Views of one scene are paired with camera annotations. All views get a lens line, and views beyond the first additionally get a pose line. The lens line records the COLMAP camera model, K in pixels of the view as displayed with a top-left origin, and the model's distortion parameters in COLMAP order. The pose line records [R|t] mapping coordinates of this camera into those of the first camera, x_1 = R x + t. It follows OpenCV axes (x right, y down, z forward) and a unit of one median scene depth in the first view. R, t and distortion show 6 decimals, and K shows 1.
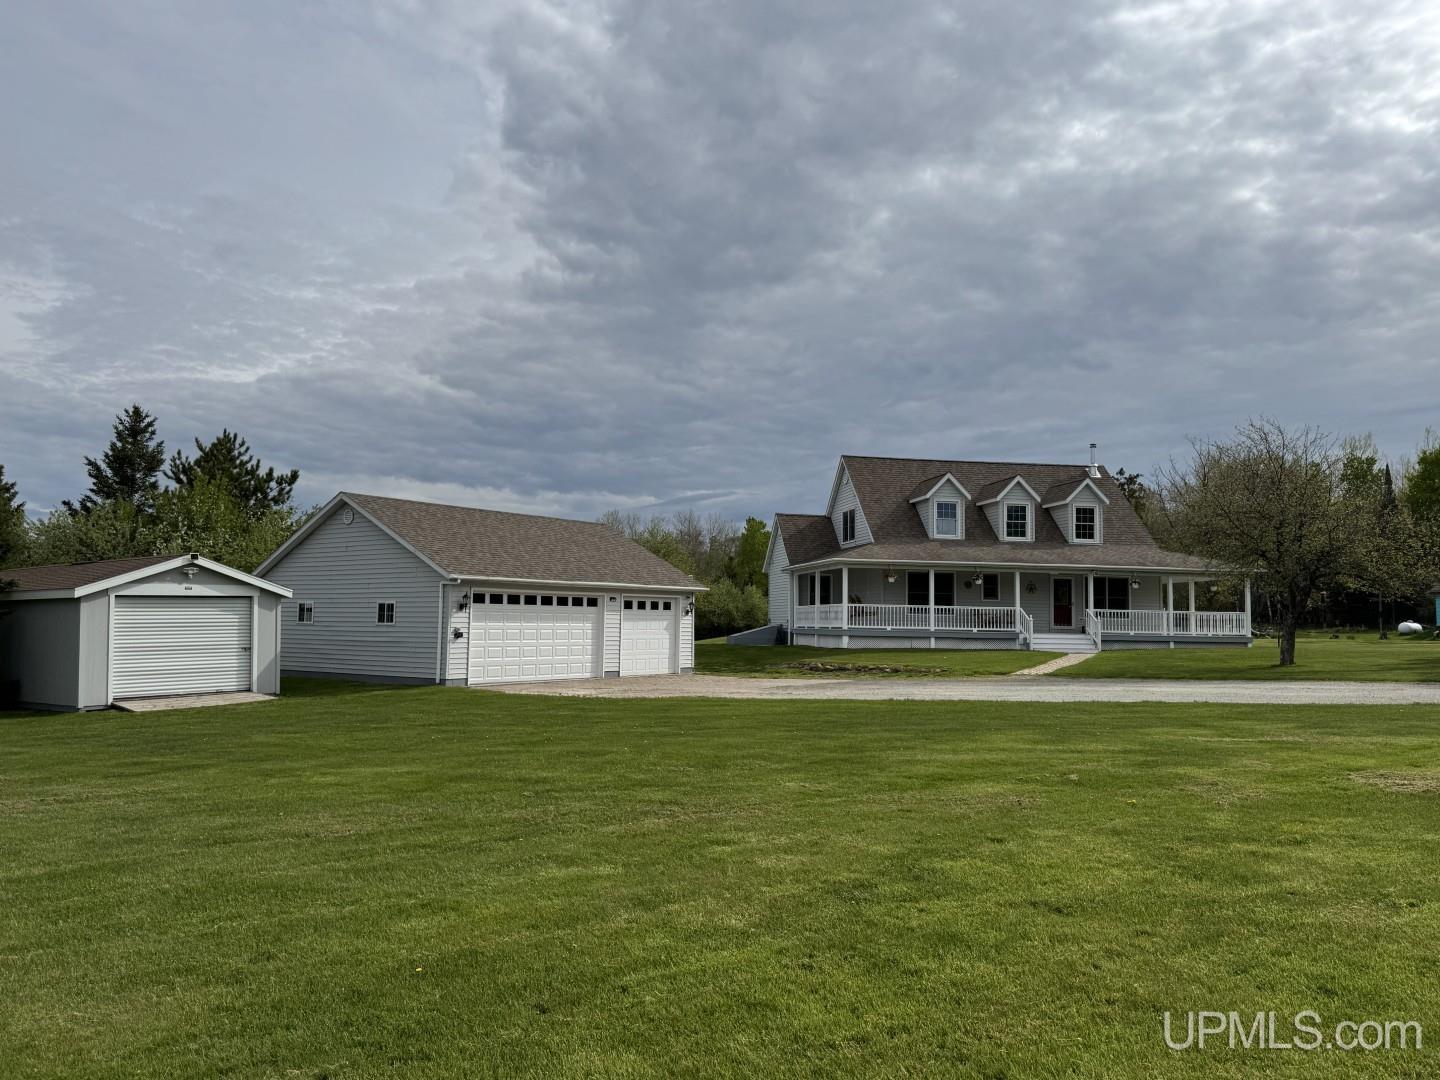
lens RADIAL K [[906.5, 0, 718.0], [0, 906.5, 560.9], [0, 0, 1]] dist [0.000182, -0.000799]
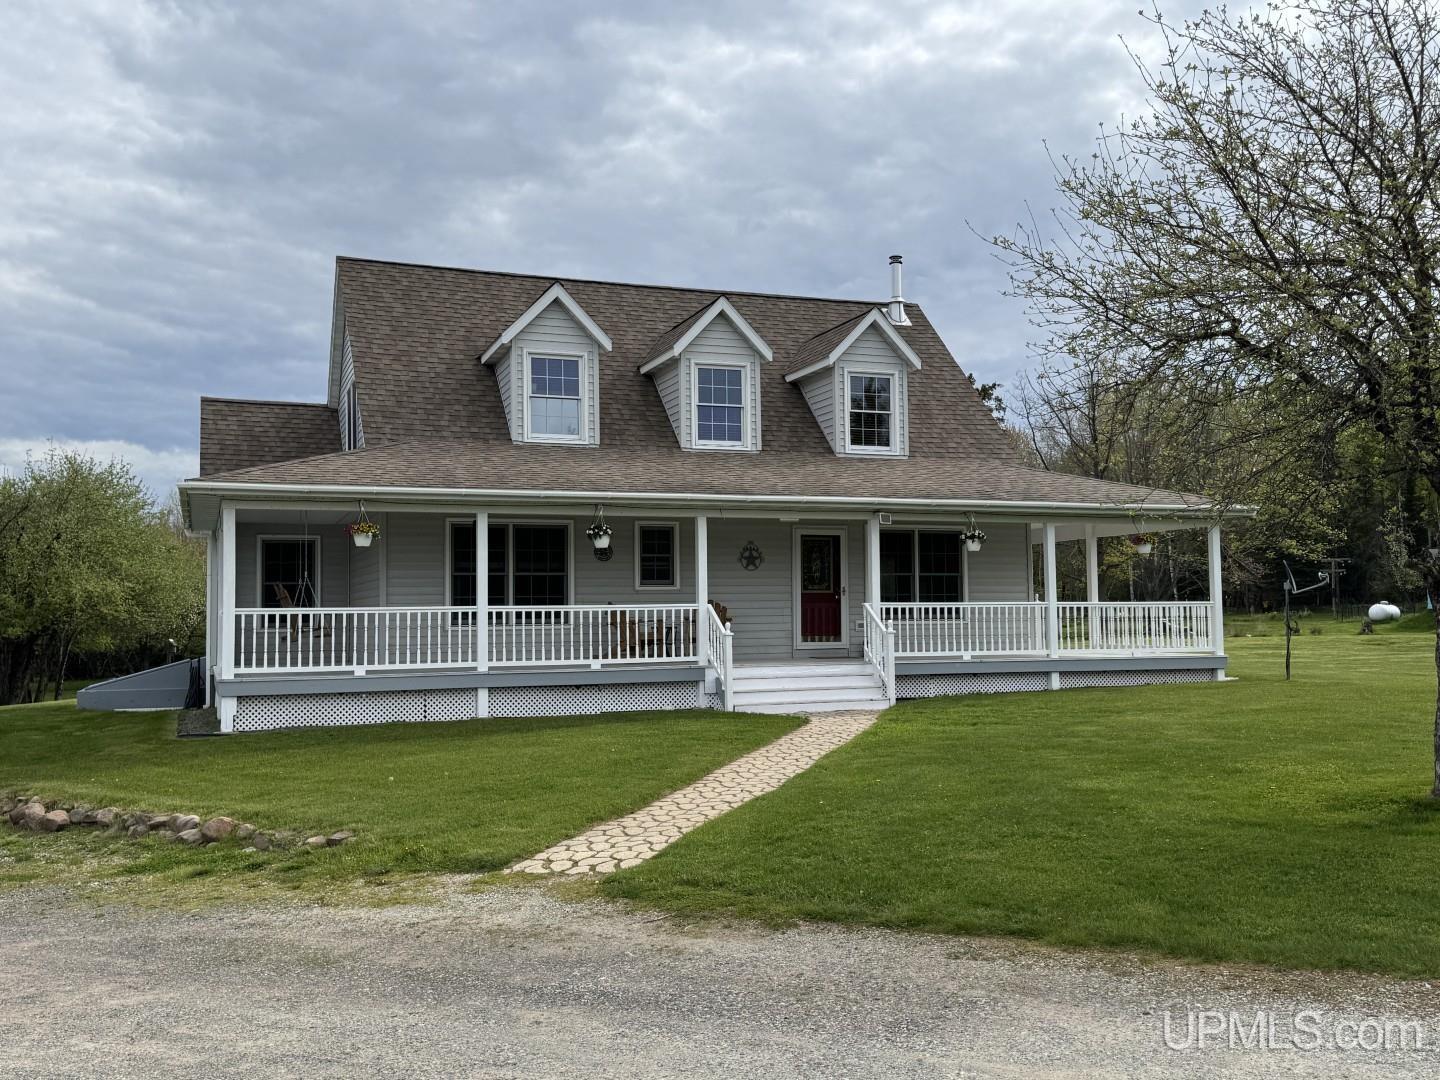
lens RADIAL K [[1379.4, 0, 720.0], [0, 1379.4, 540.0], [0, 0, 1]] dist [0.148160, -0.002930]
pose [[0.972355, -0.017678, 0.232836, 0.176133], [0.016236, 0.999835, 0.008110, 0.016250], [-0.232941, -0.004105, 0.972482, 0.359500]]
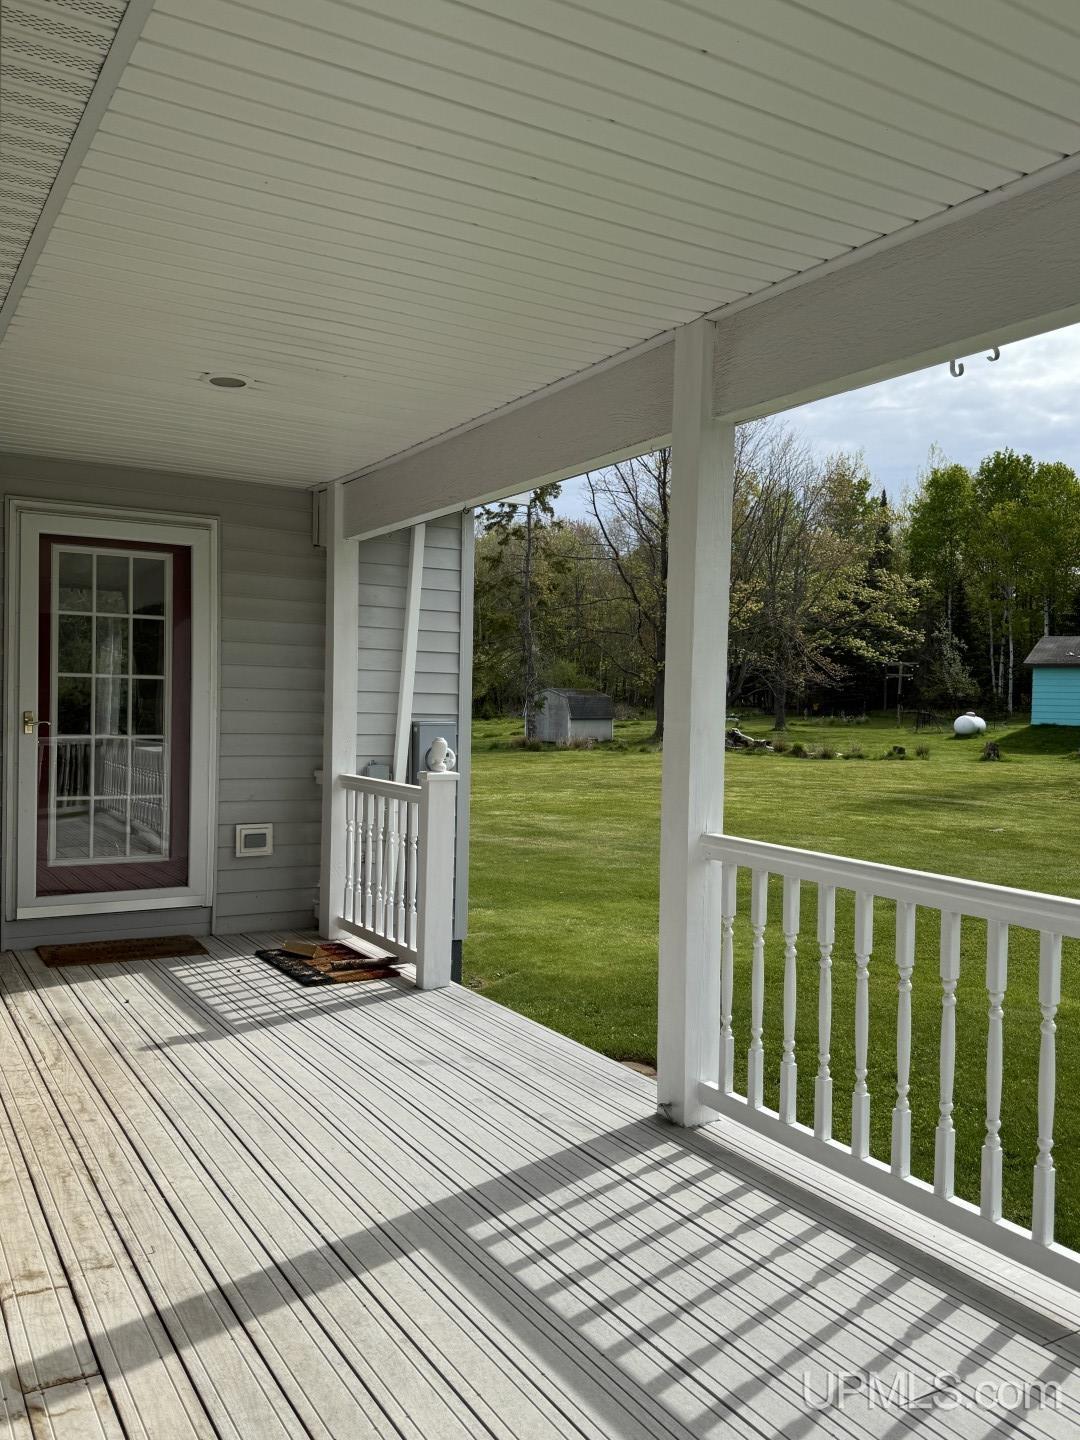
lens RADIAL K [[1178.0, 0, 540.0], [0, 1178.0, 720.0], [0, 0, 1]] dist [-0.000215, 0.000096]
pose [[0.922370, -0.006155, 0.386257, 0.814463], [-0.025938, 0.996630, 0.077819, 0.071602], [-0.385435, -0.081797, 0.919102, 1.526391]]
